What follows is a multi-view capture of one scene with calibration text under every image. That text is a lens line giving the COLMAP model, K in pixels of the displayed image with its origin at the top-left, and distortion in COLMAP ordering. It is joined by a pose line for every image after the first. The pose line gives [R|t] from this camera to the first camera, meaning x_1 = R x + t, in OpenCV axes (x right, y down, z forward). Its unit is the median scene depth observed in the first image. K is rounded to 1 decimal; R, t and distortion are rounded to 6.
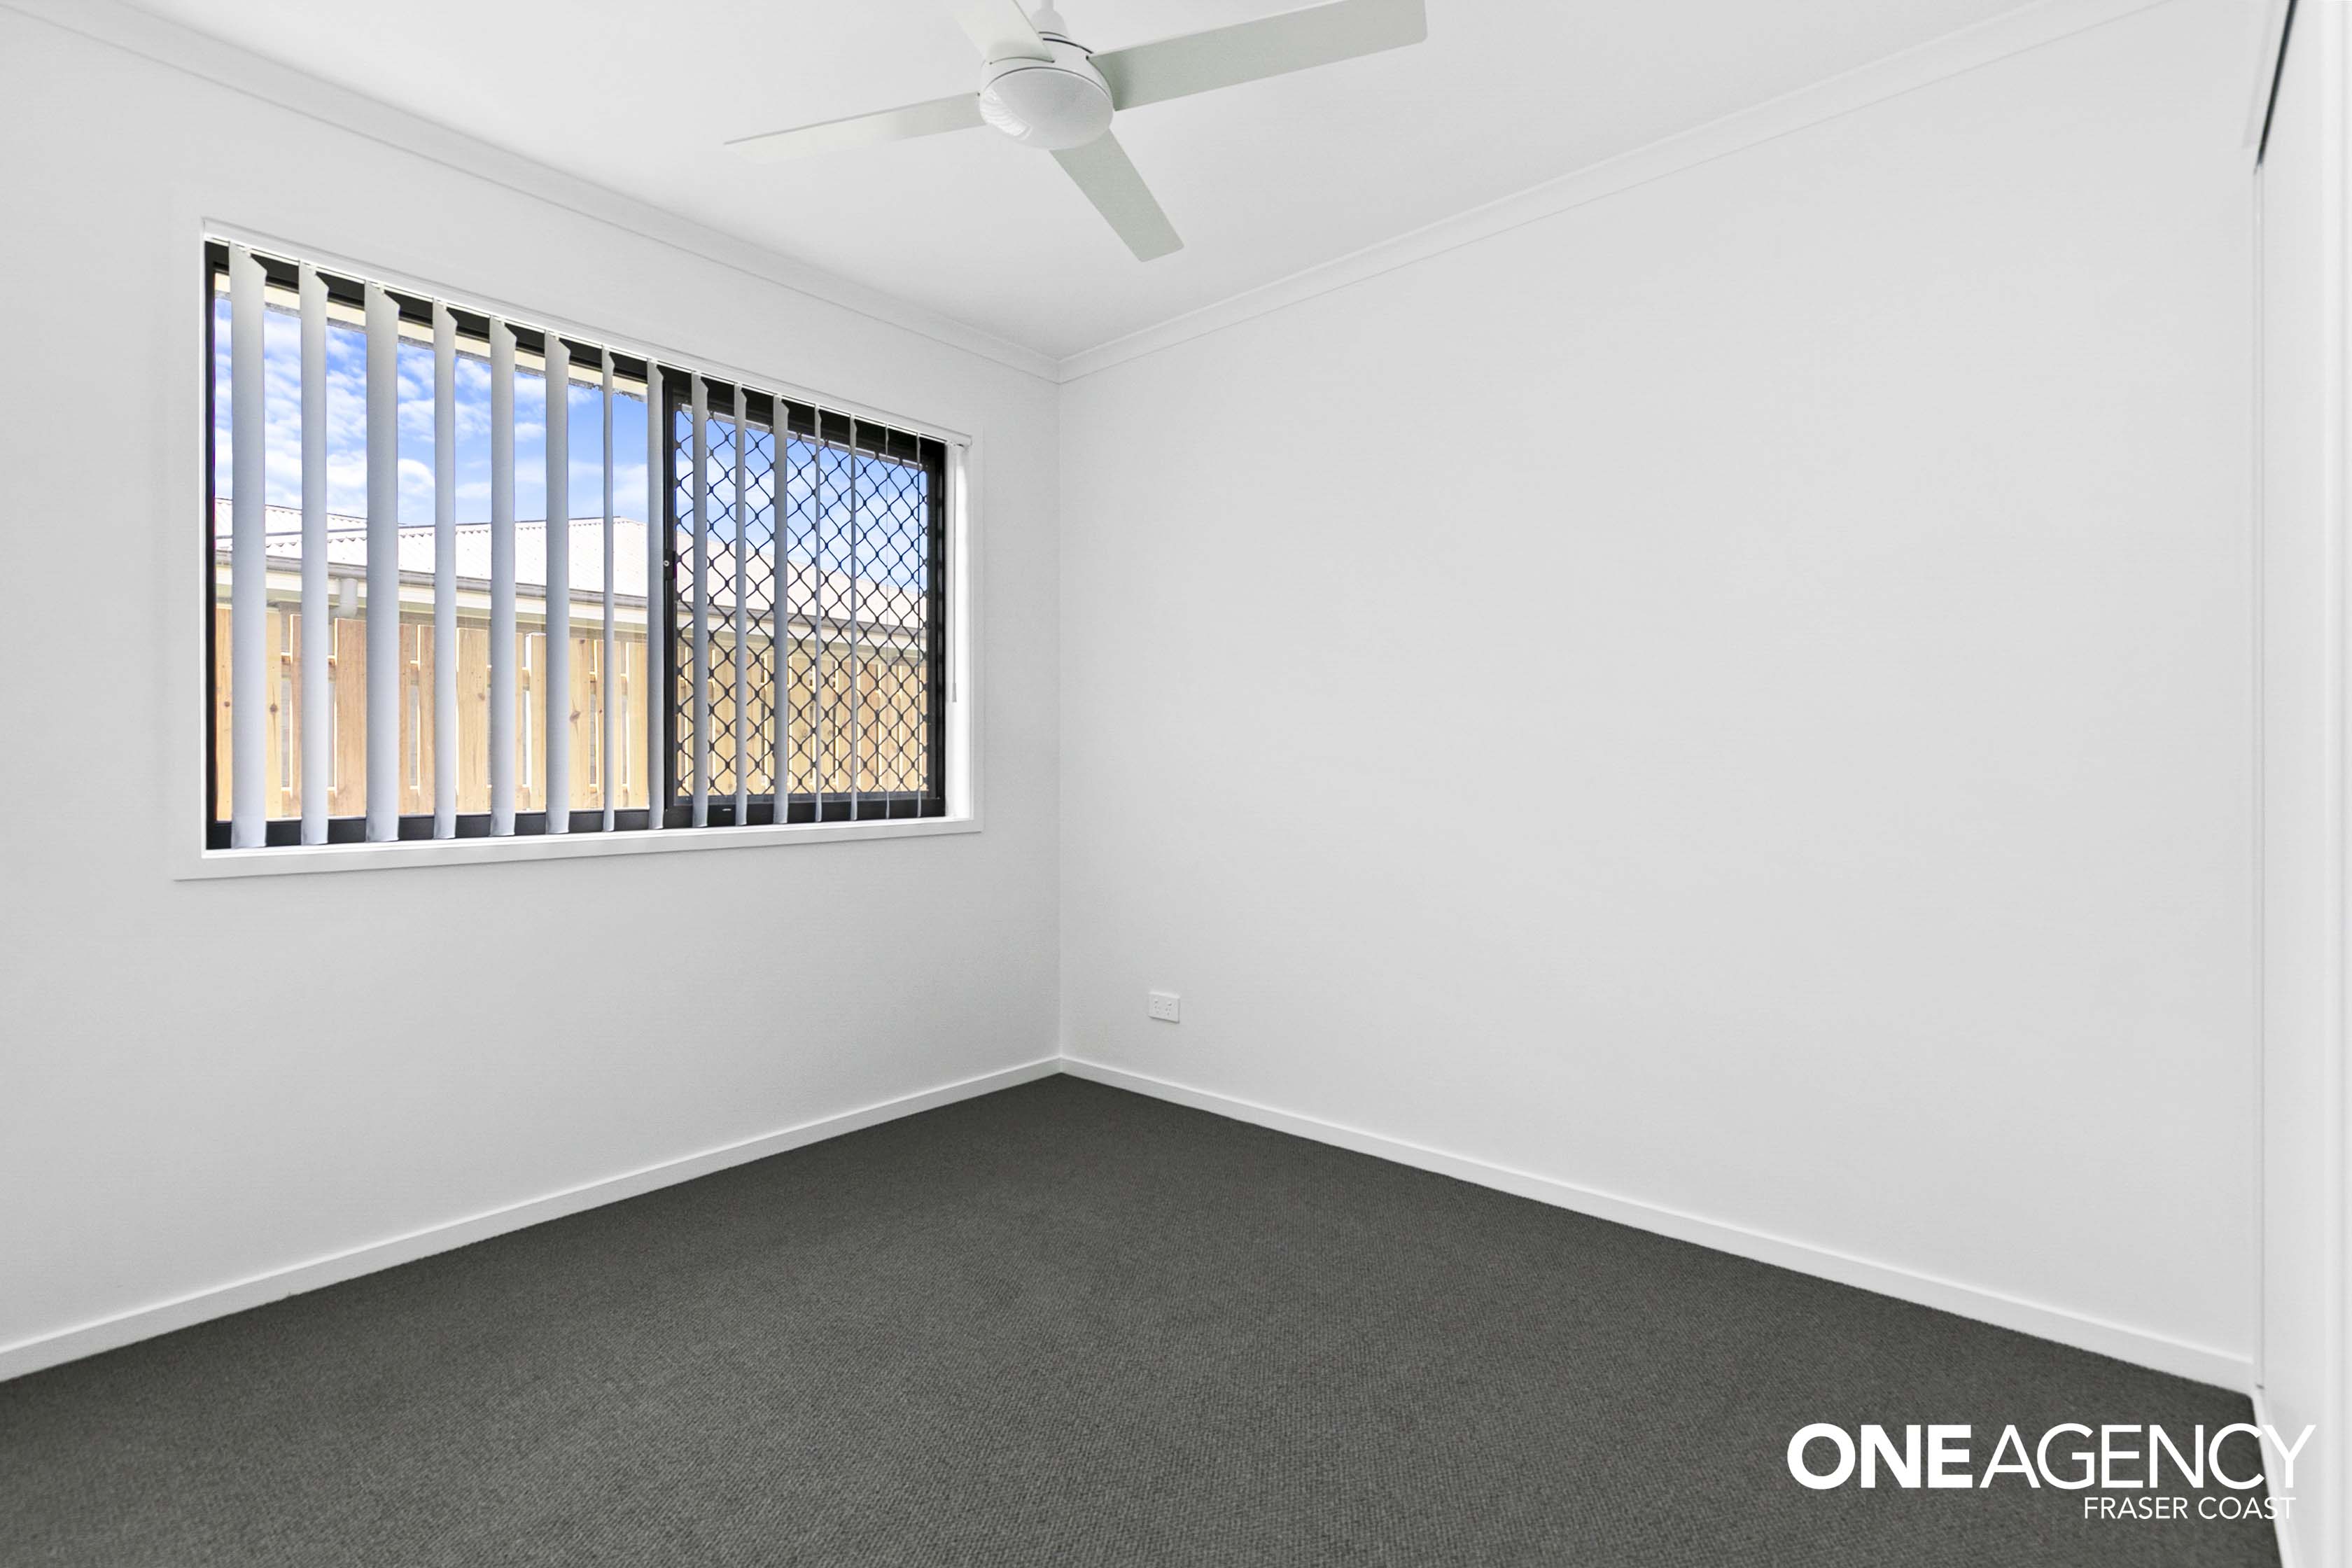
lens RADIAL K [[1070.3, 0, 1155.8], [0, 1070.3, 778.0], [0, 0, 1]] dist [0.001627, -0.000112]
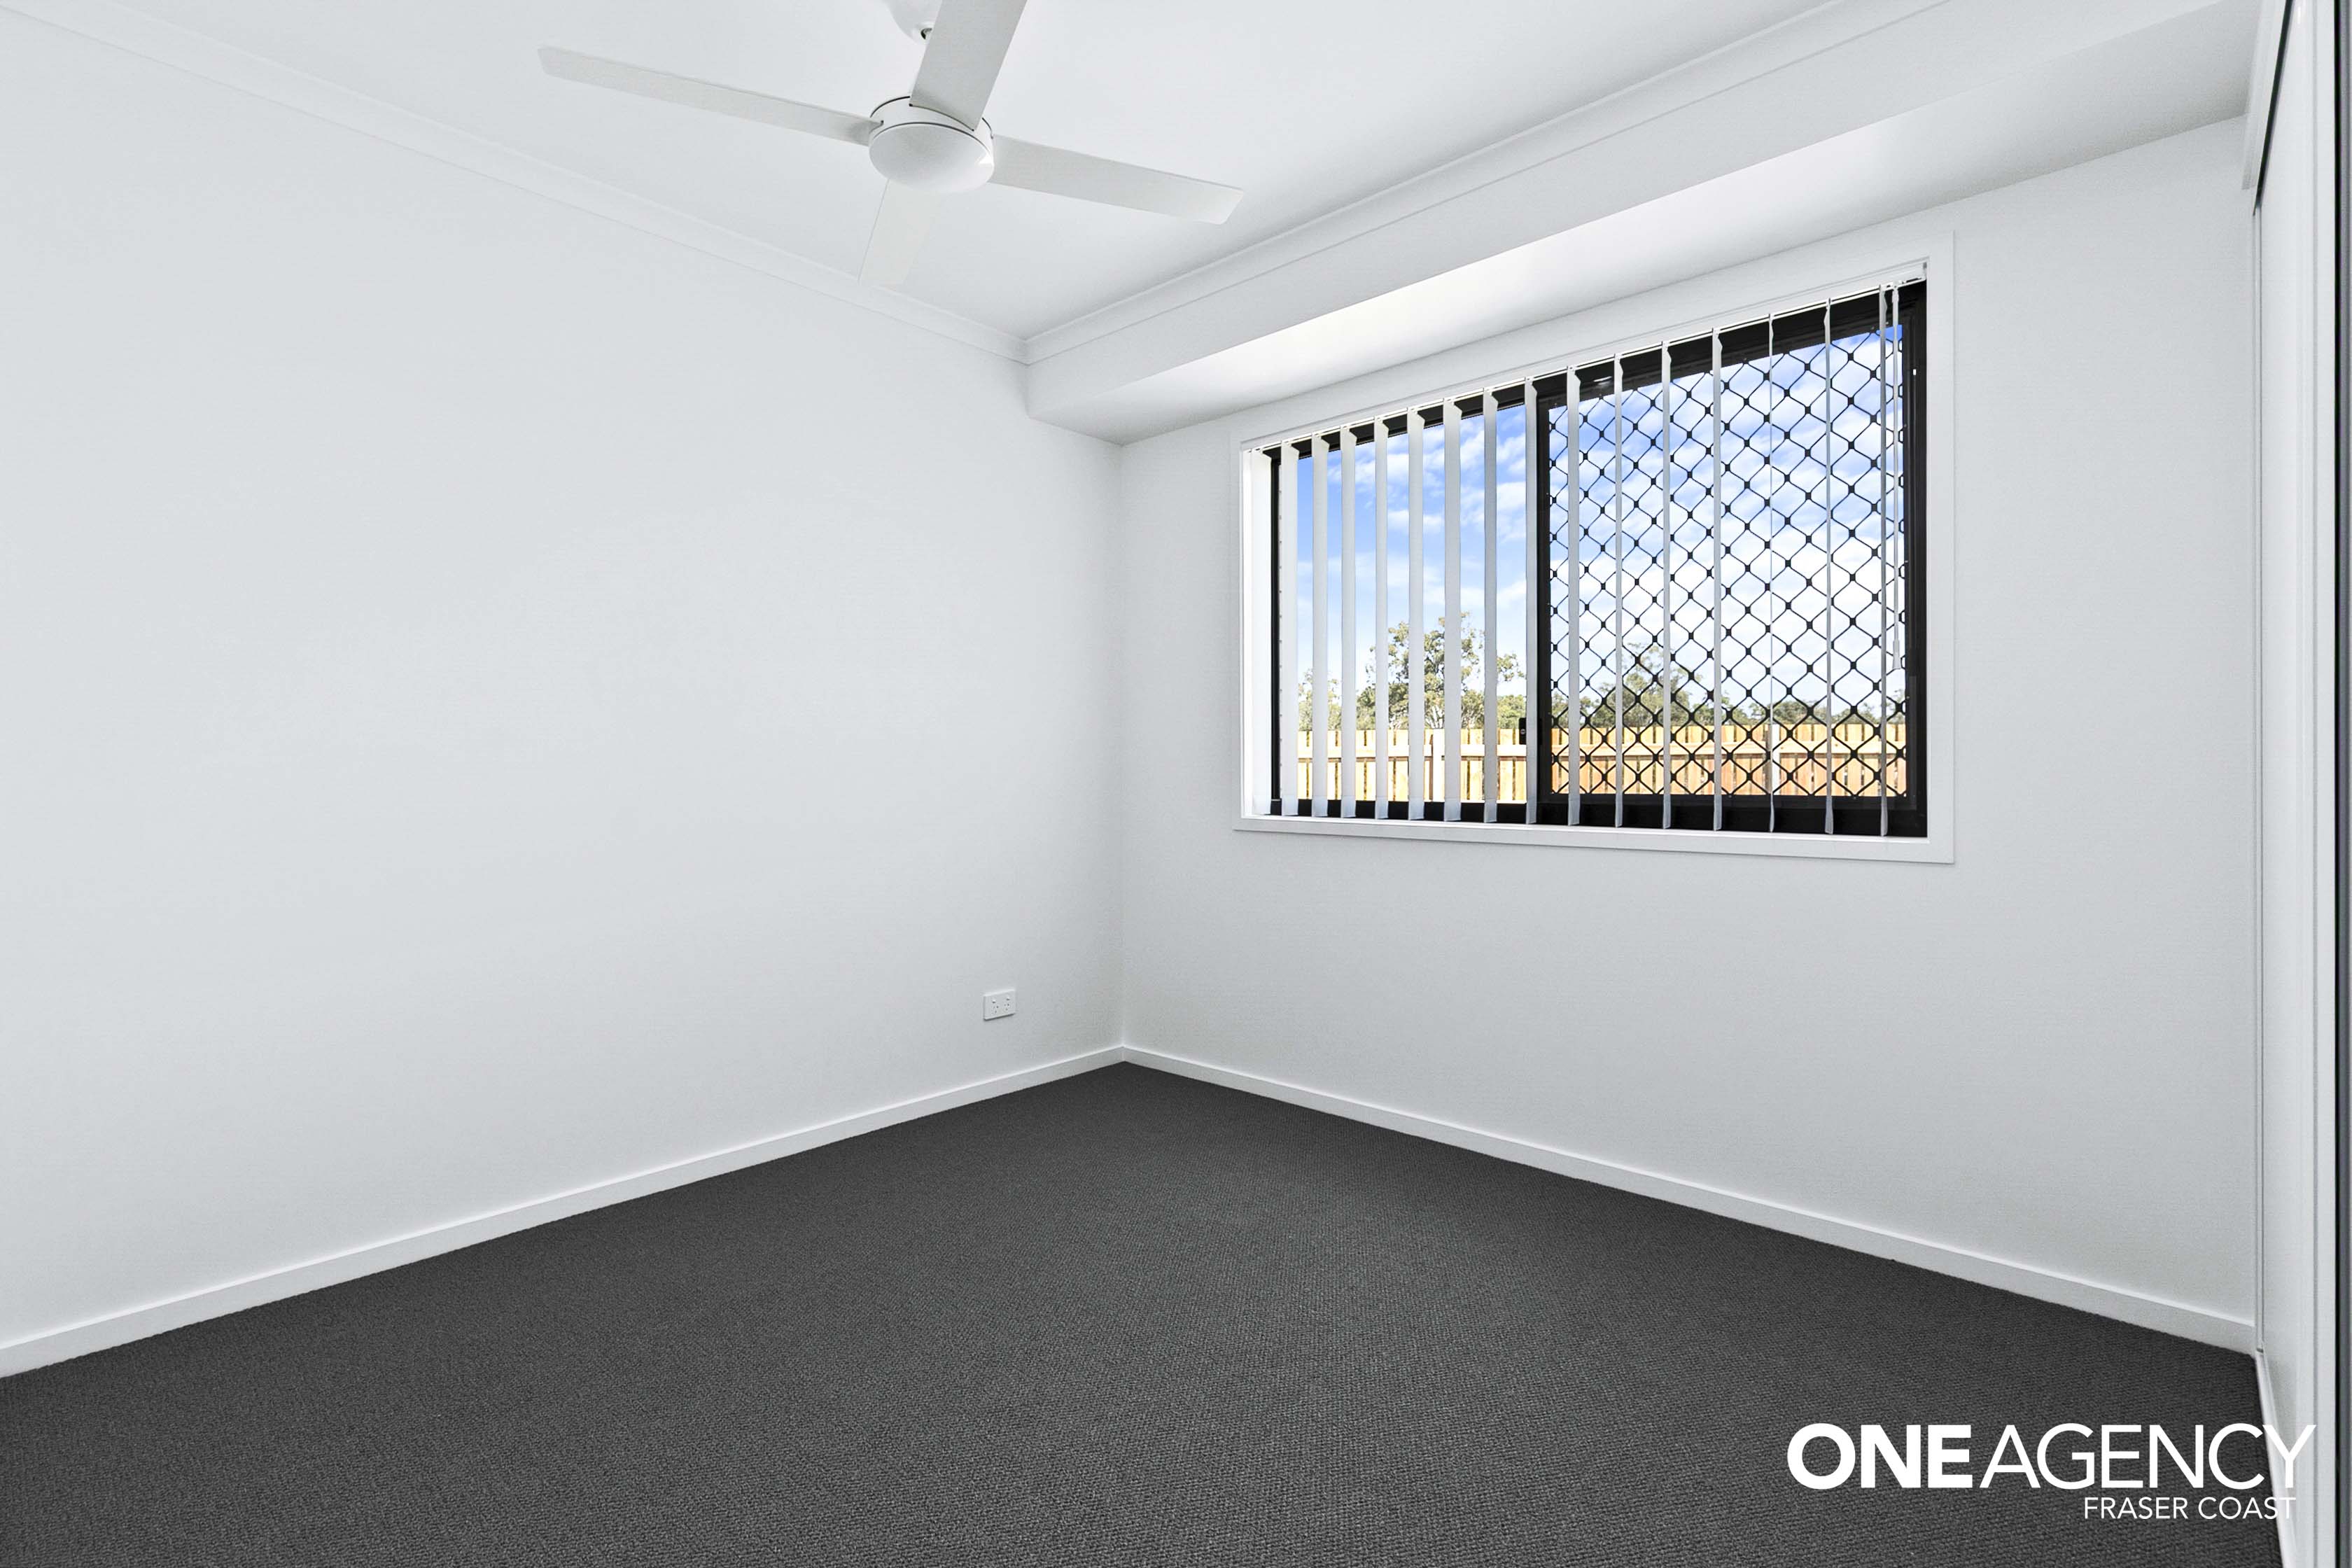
lens RADIAL K [[1070.3, 0, 1155.8], [0, 1070.3, 778.0], [0, 0, 1]] dist [0.001627, -0.000112]
pose [[-0.034281, 0.013124, -0.999326, 0.599592], [-0.005601, 0.999896, 0.013324, -0.009224], [0.999397, 0.006054, -0.034204, 0.669109]]
